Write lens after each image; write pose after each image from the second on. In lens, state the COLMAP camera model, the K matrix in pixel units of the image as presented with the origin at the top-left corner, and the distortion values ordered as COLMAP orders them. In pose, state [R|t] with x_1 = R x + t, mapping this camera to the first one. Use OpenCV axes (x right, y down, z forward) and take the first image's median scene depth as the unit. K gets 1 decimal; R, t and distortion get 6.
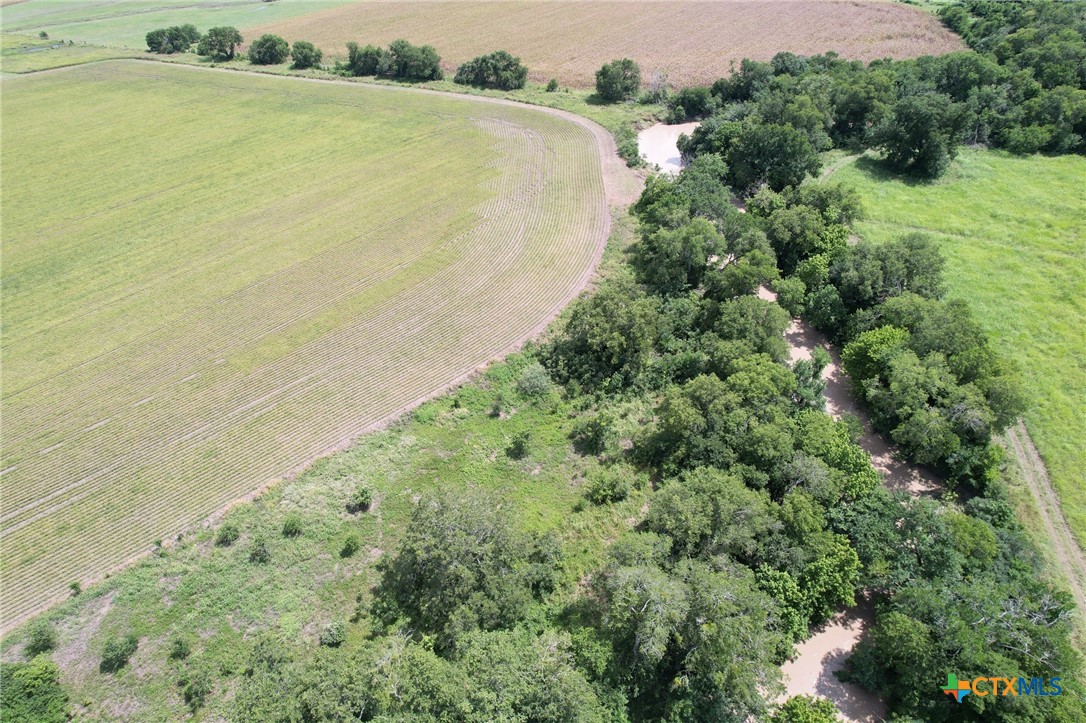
lens RADIAL K [[700.2, 0, 552.3], [0, 700.2, 365.4], [0, 0, 1]] dist [-0.079106, 0.073977]
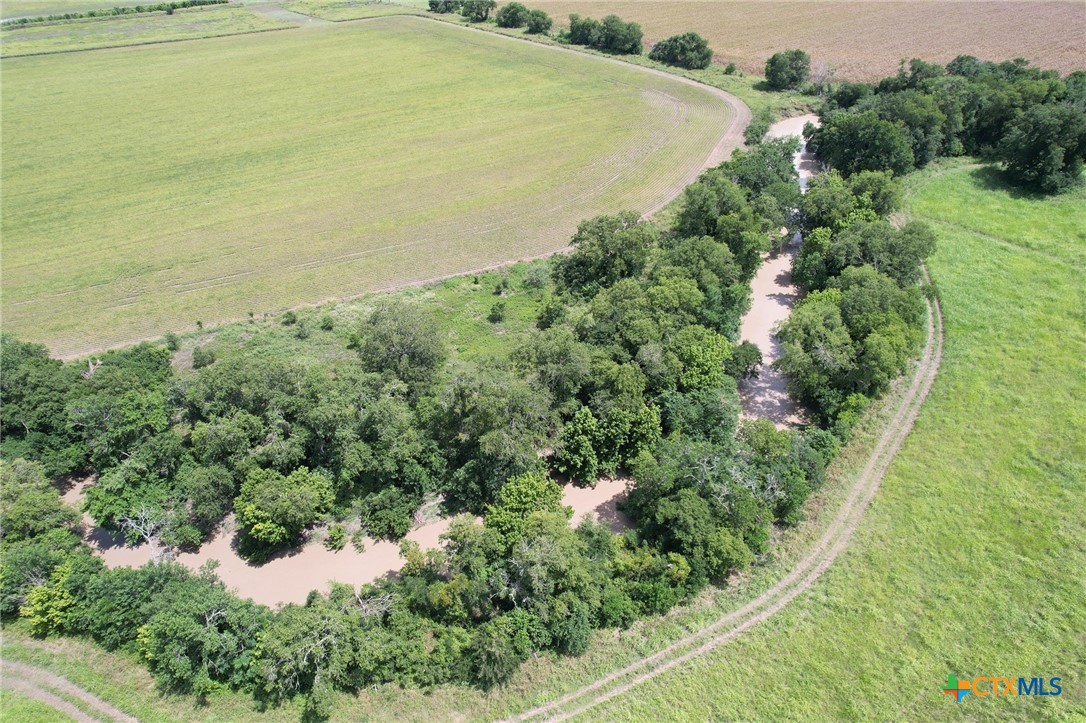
lens RADIAL K [[700.2, 0, 540.1], [0, 700.2, 359.9], [0, 0, 1]] dist [-0.079106, 0.073977]
pose [[0.915566, 0.236579, -0.325223, 0.173978], [-0.233357, 0.971131, 0.049490, 0.042655], [0.327542, 0.030581, 0.944342, -0.077021]]
